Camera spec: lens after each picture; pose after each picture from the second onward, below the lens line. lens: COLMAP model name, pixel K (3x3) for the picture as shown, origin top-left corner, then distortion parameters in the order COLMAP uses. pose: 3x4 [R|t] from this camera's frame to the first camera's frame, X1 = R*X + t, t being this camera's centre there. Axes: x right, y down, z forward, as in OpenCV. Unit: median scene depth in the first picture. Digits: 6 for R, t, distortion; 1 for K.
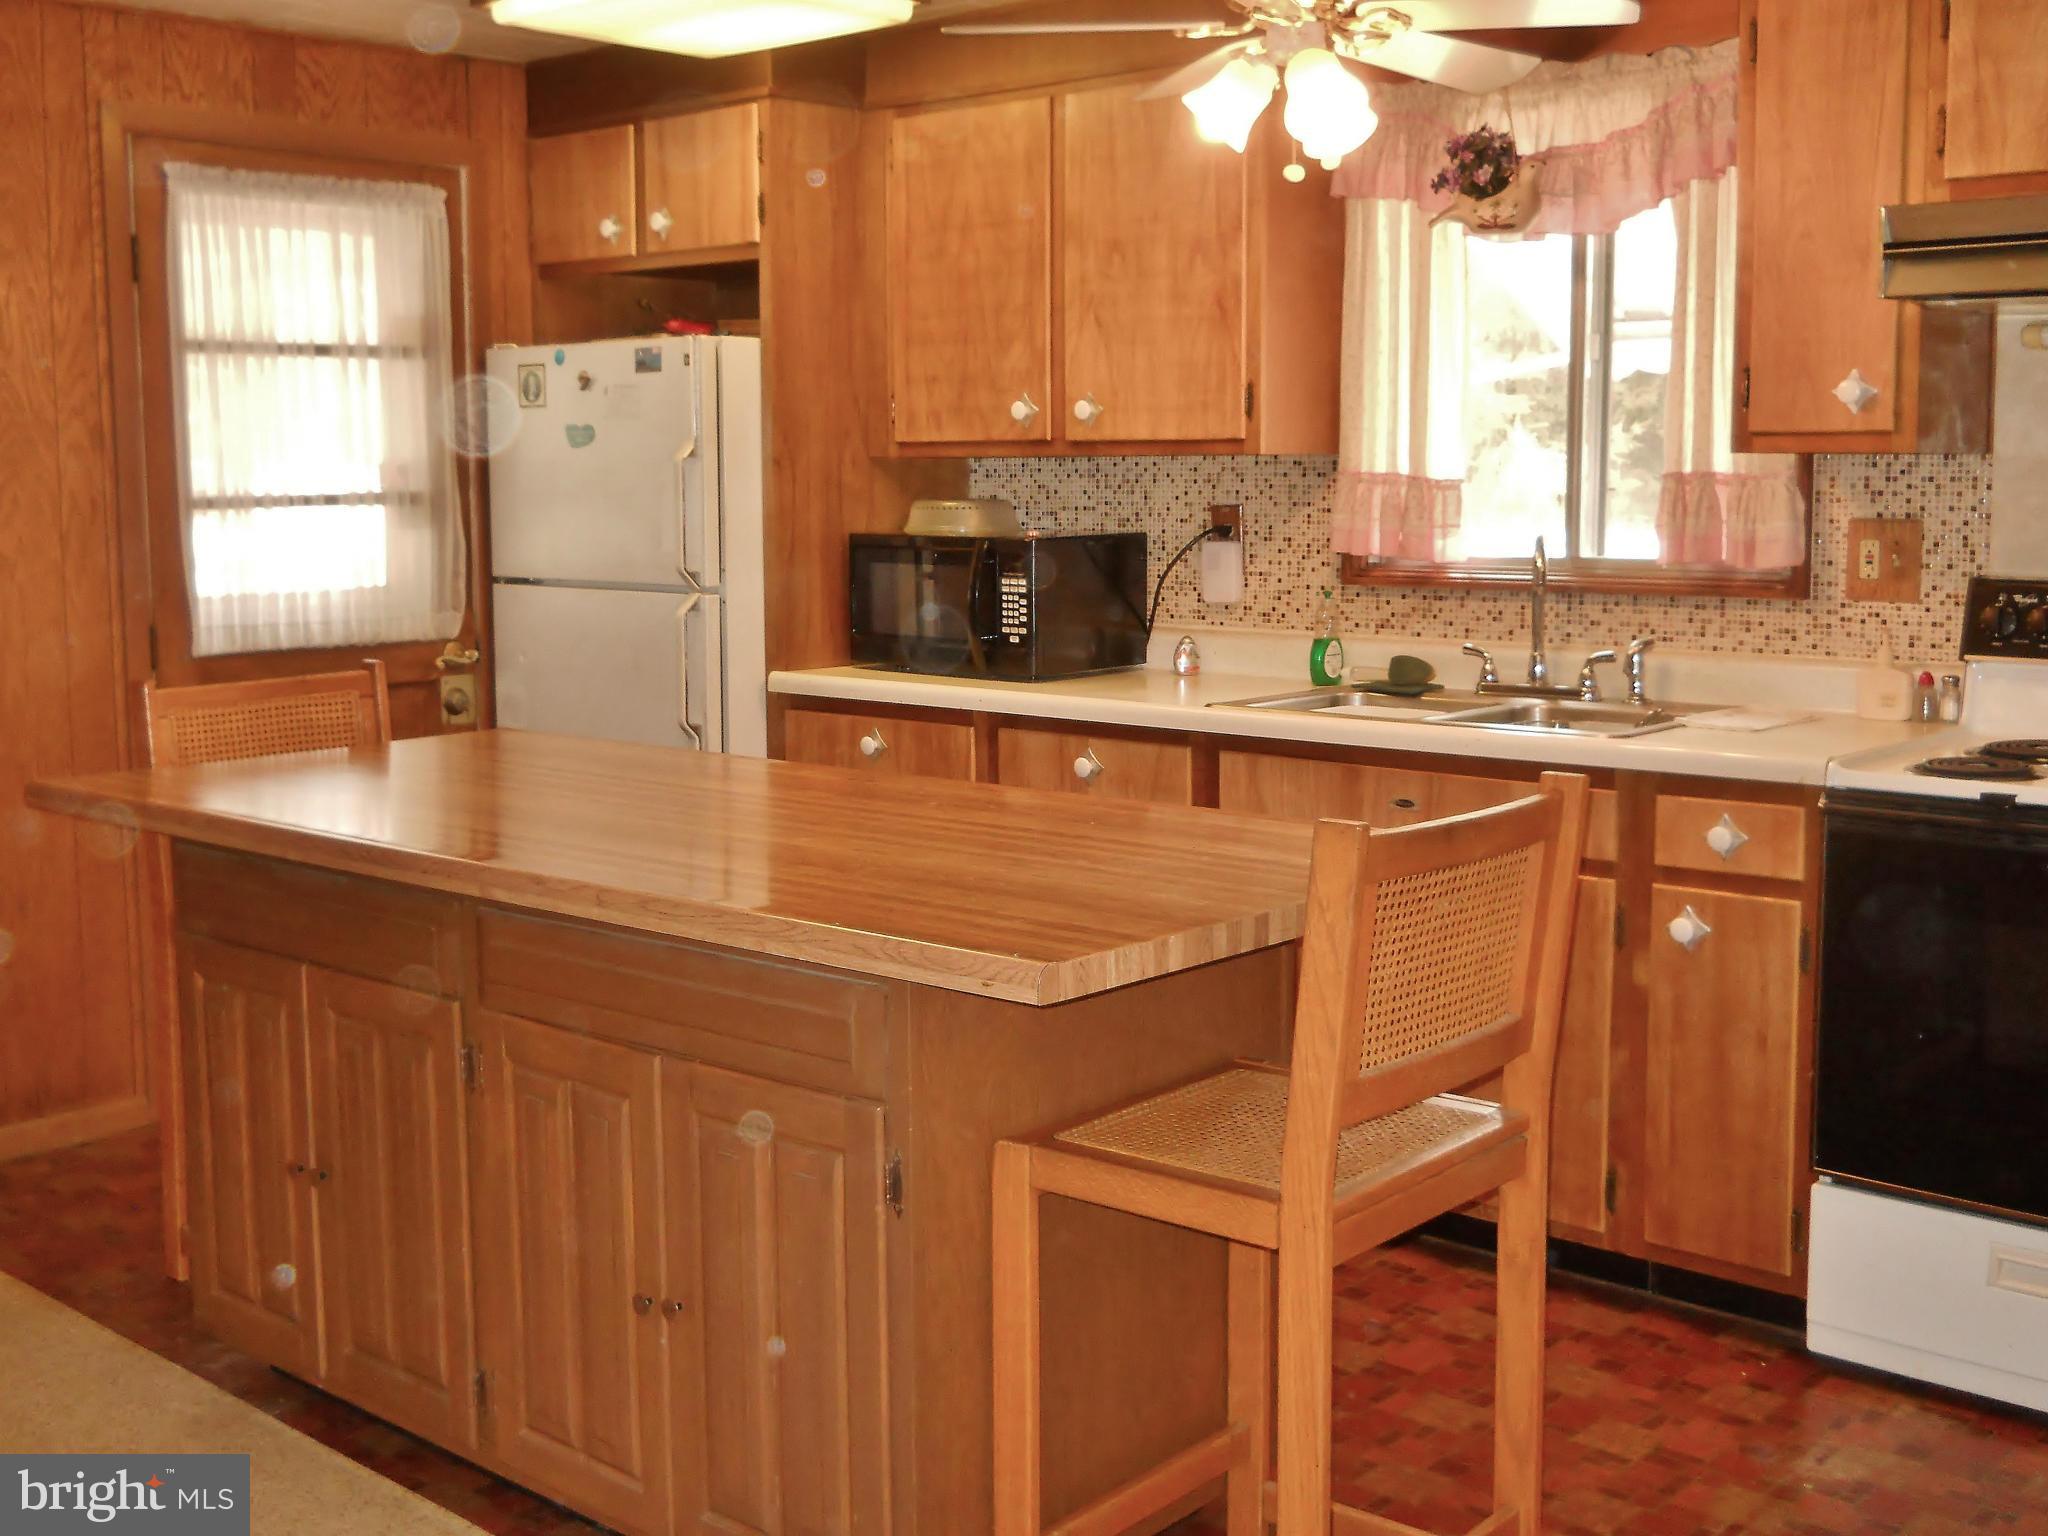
lens RADIAL K [[2345.4, 0, 1023.4], [0, 2345.4, 764.1], [0, 0, 1]] dist [0.031491, 0.000000]
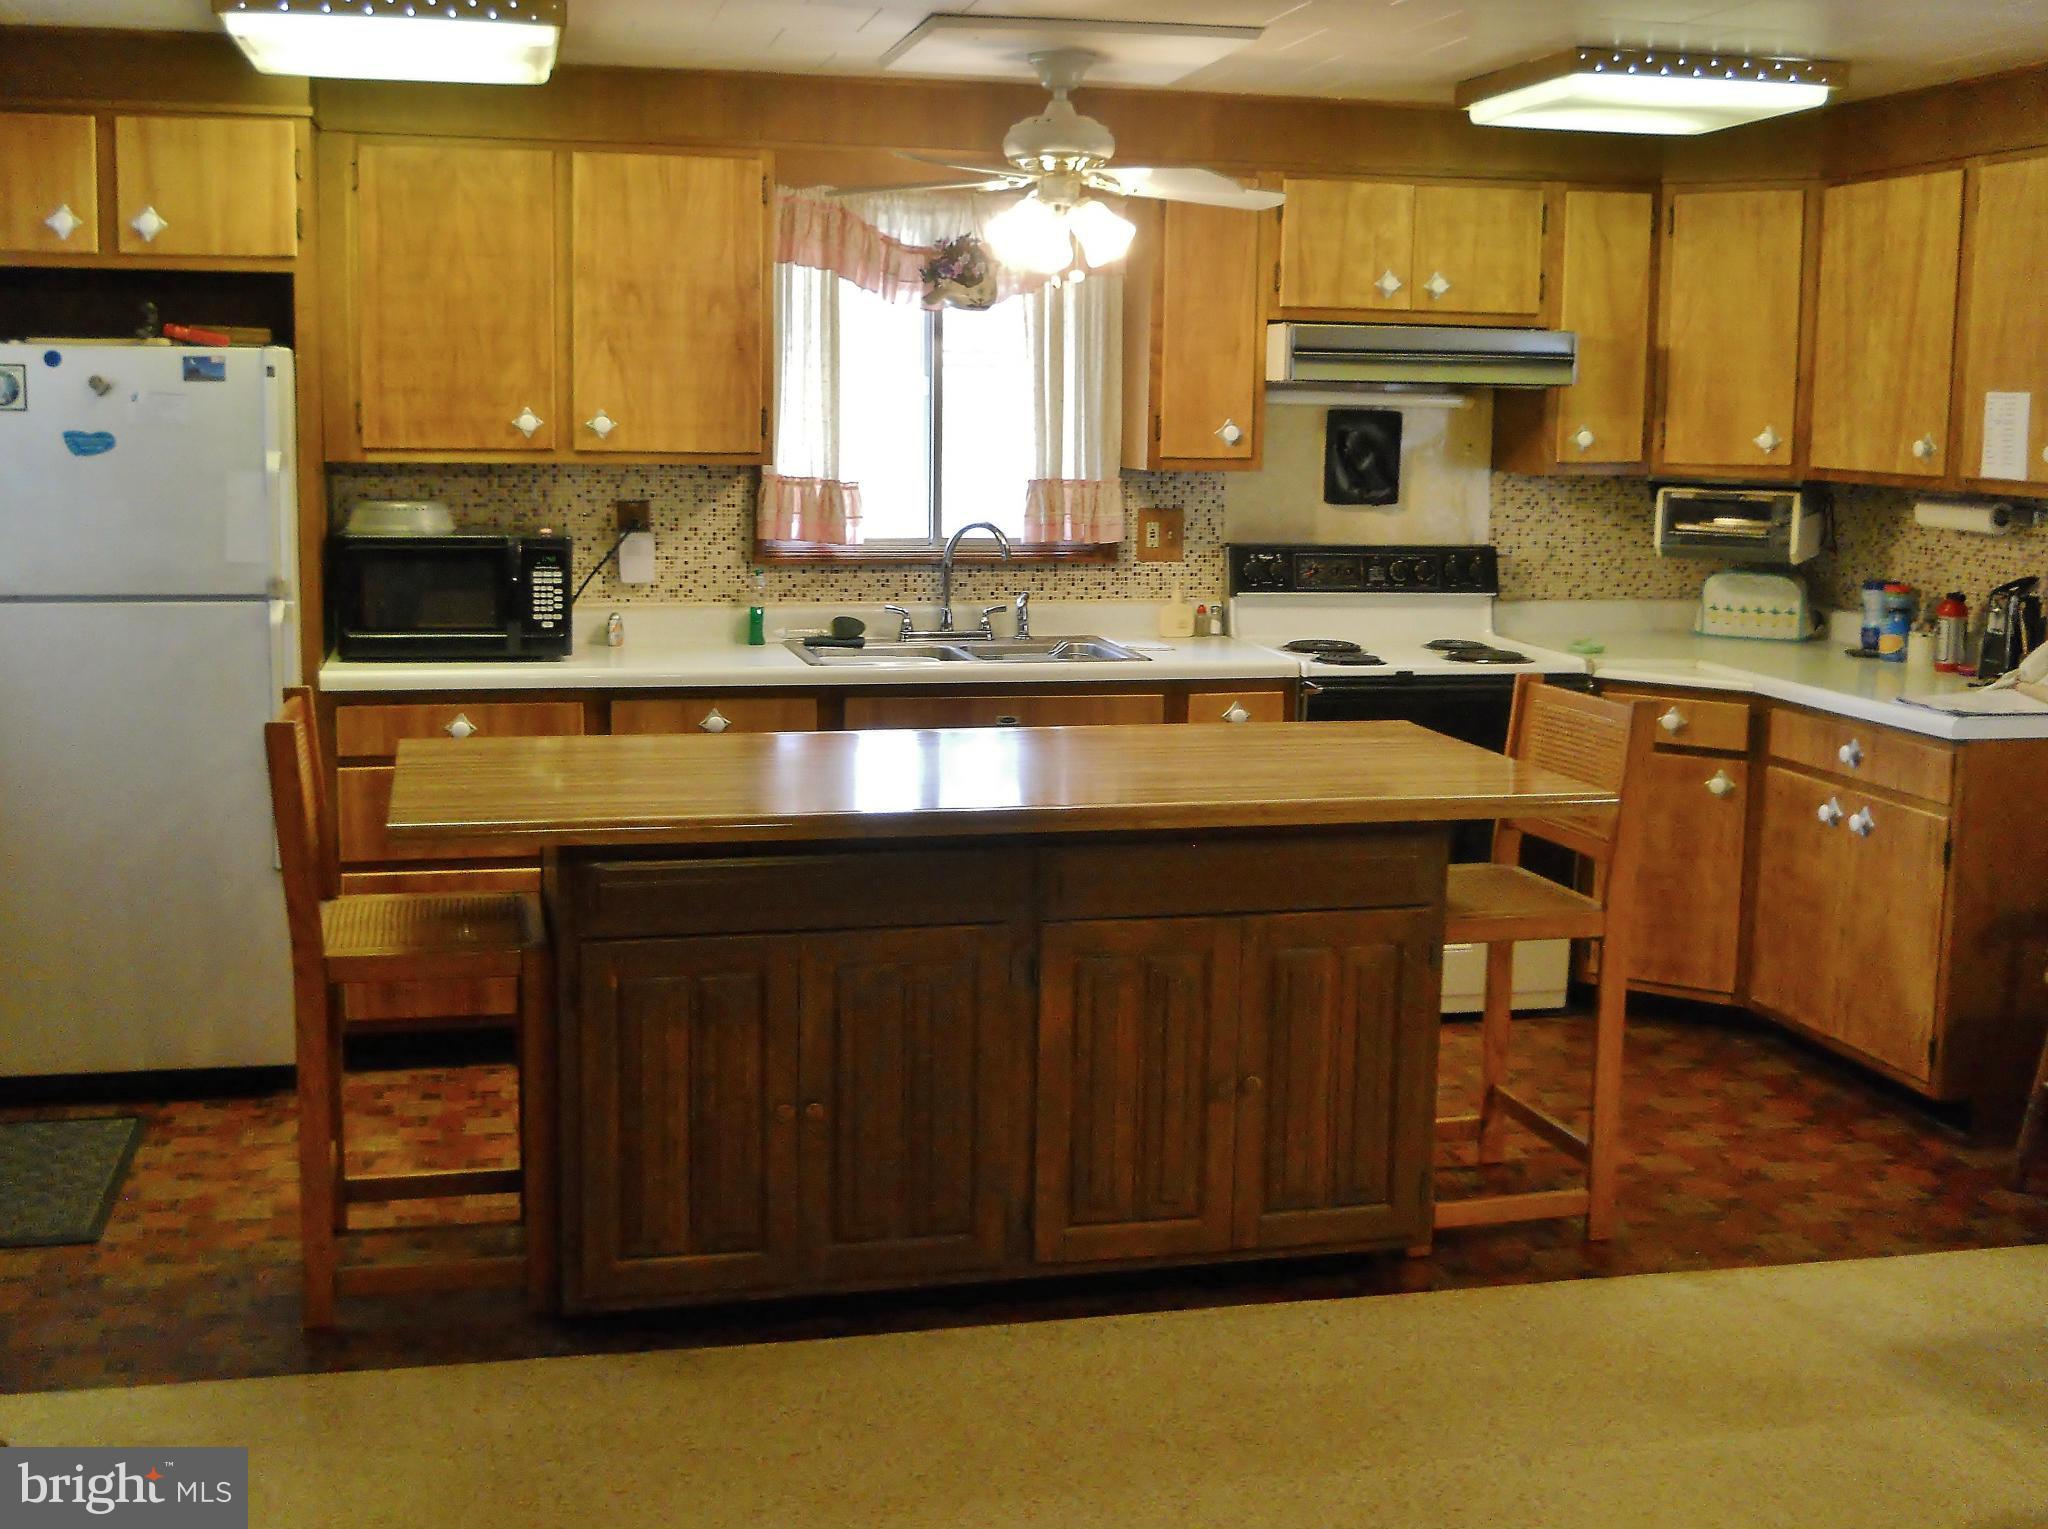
lens RADIAL K [[2345.4, 0, 1026.0], [0, 2345.4, 762.3], [0, 0, 1]] dist [0.031491, 0.000000]
pose [[0.561856, -0.115973, 0.819065, -0.833924], [0.087509, 0.992901, 0.080558, -0.059808], [-0.822593, 0.026414, 0.568016, 0.165126]]
